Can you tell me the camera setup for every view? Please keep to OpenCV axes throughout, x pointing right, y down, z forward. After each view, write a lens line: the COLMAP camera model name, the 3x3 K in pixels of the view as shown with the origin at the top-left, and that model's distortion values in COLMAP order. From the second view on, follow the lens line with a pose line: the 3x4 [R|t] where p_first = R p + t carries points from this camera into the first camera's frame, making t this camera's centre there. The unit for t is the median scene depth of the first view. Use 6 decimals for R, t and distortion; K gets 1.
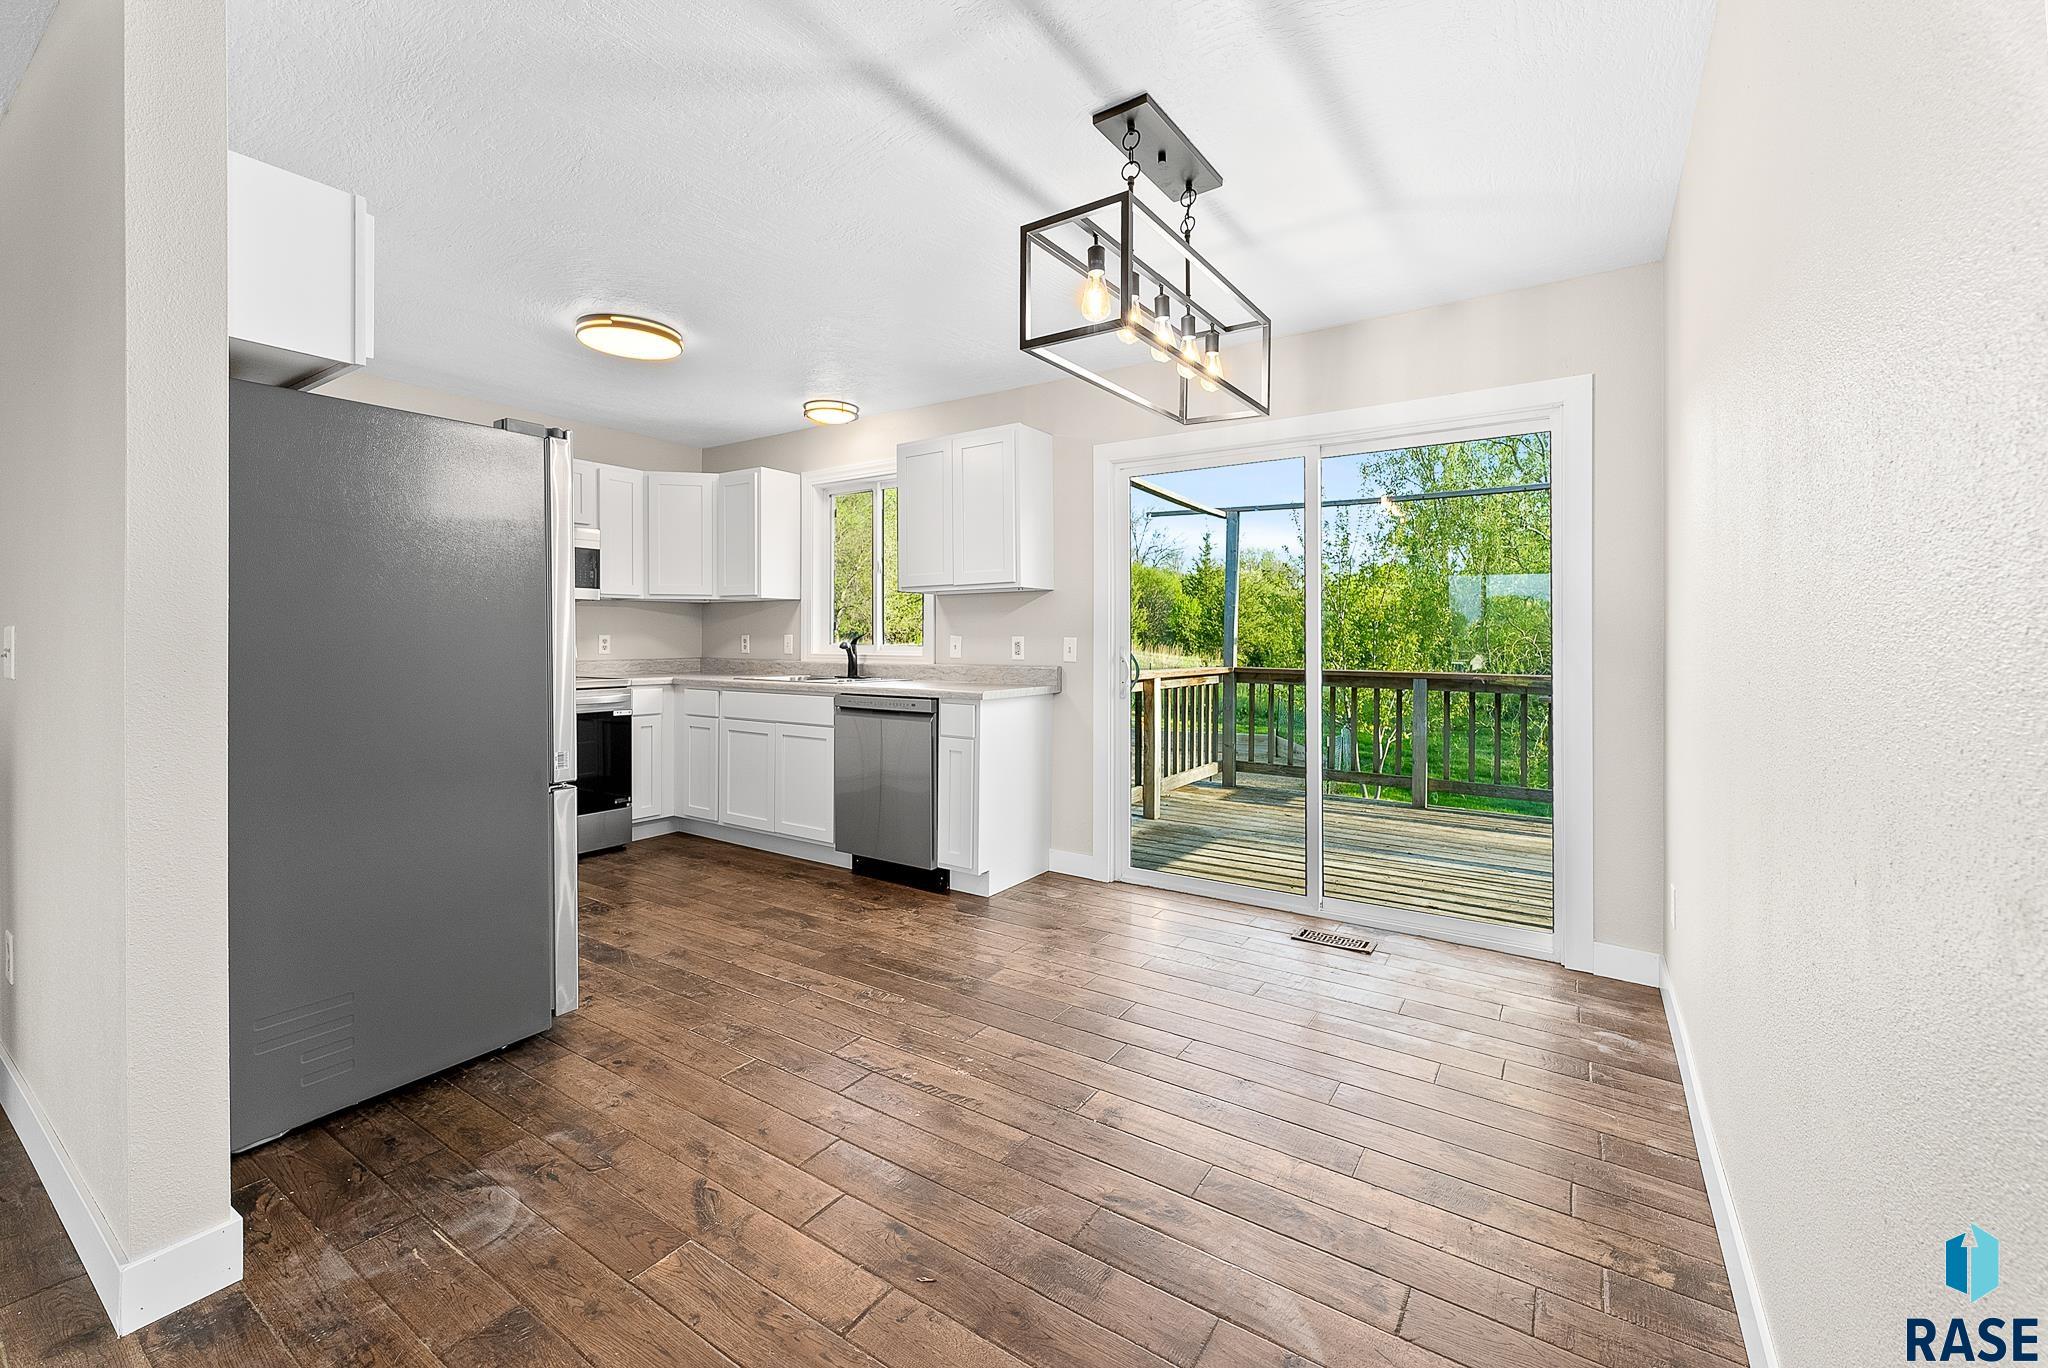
lens RADIAL K [[831.0, 0, 1030.1], [0, 831.0, 636.5], [0, 0, 1]] dist [-0.001811, -0.000160]
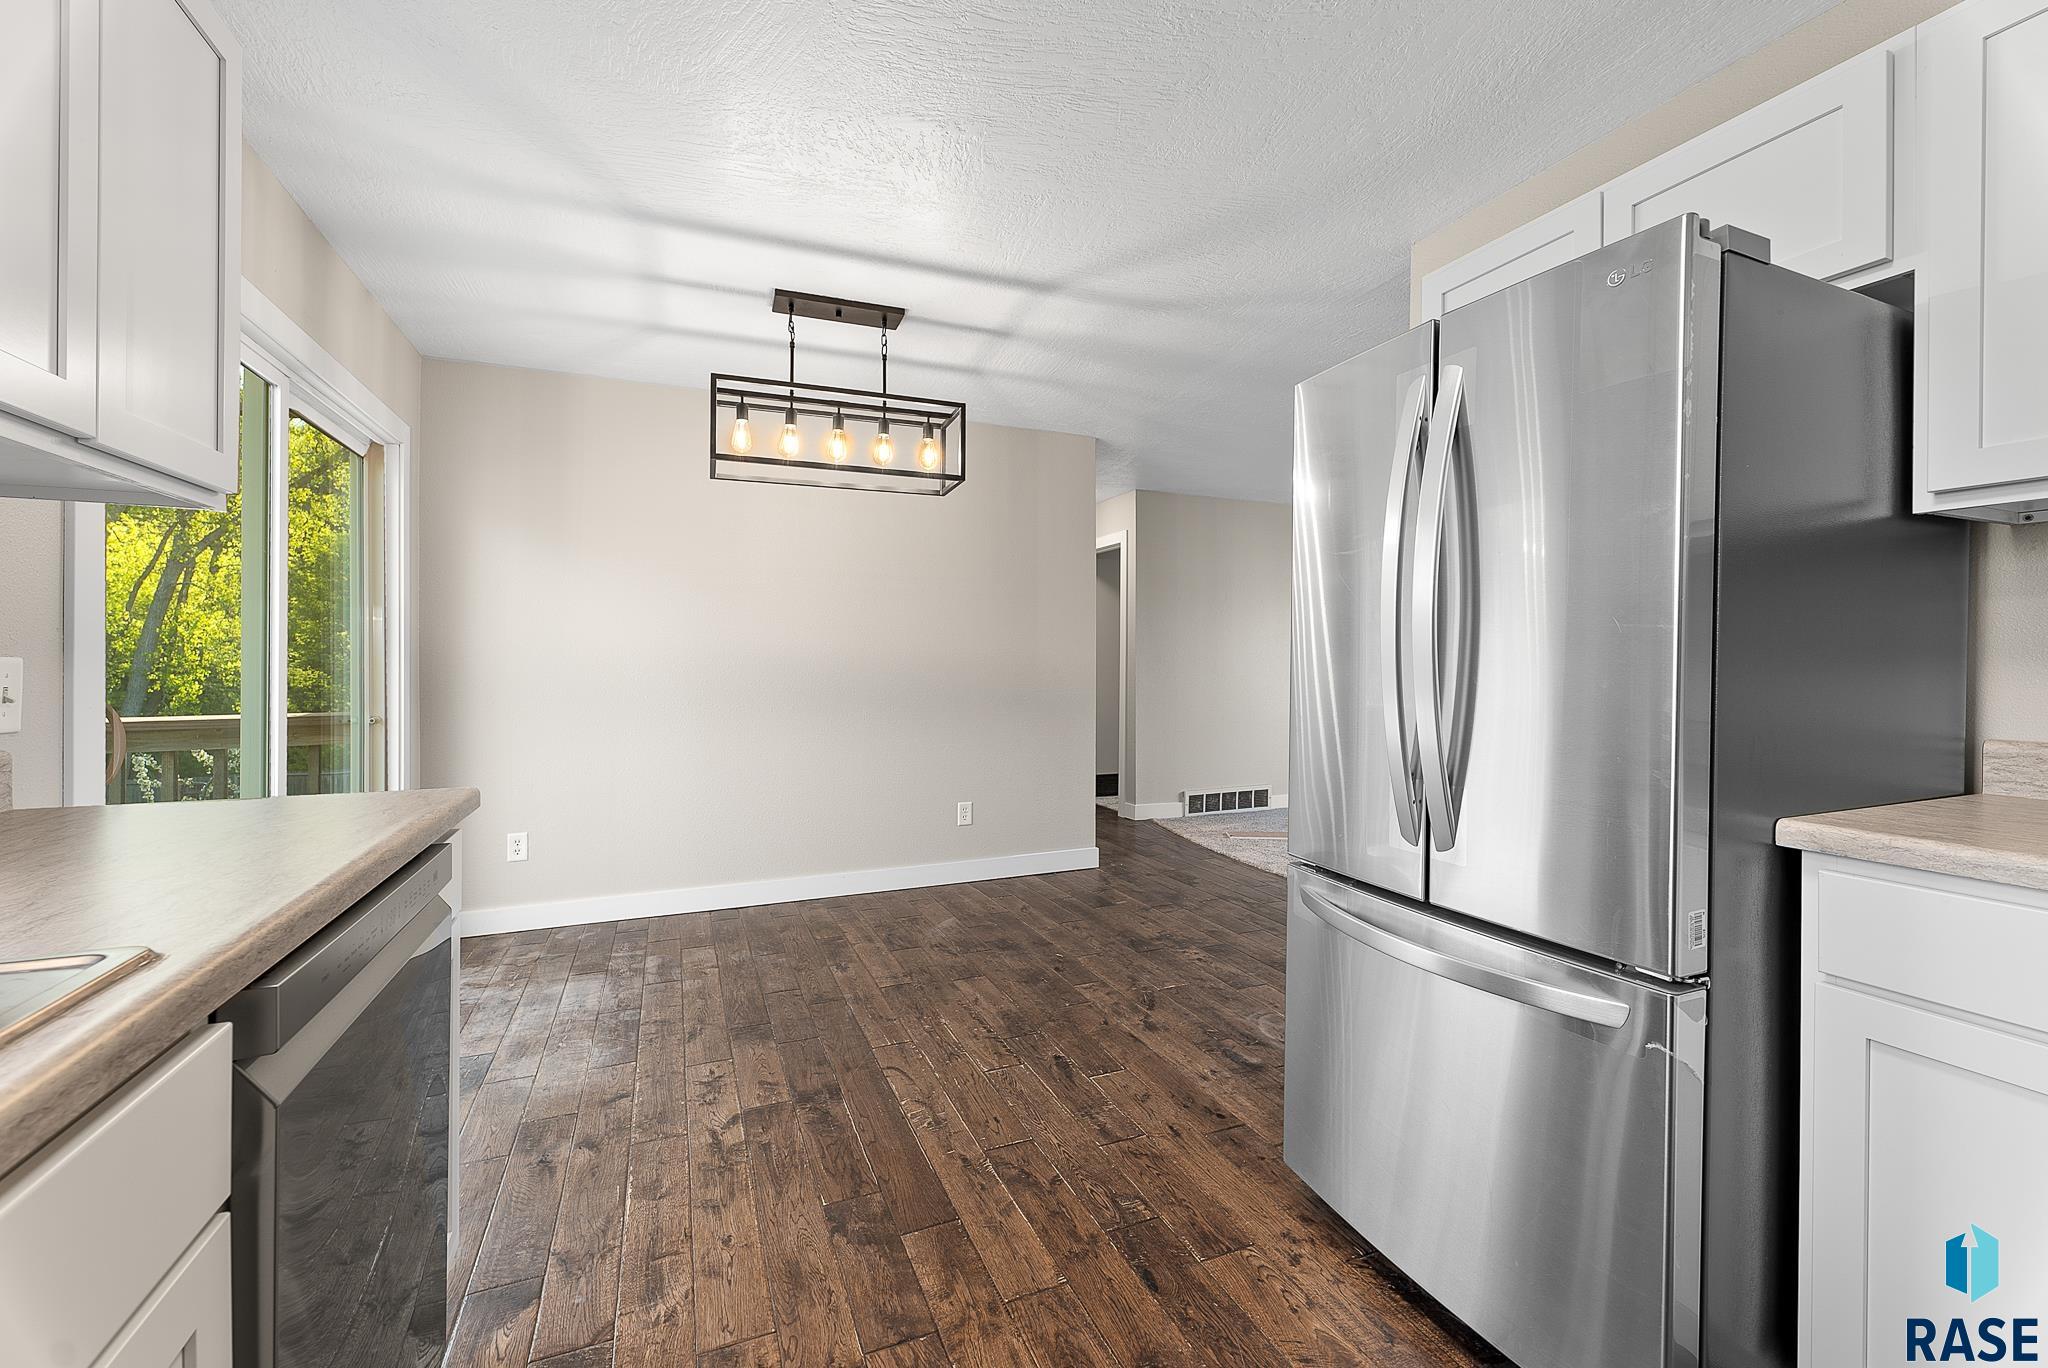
lens RADIAL K [[827.4, 0, 1014.5], [0, 827.4, 660.9], [0, 0, 1]] dist [0.002174, 0.000077]
pose [[-0.829790, -0.003025, 0.558067, -0.708970], [-0.006750, 0.999967, -0.004615, 0.003485], [-0.558034, -0.007597, -0.829783, 1.642670]]
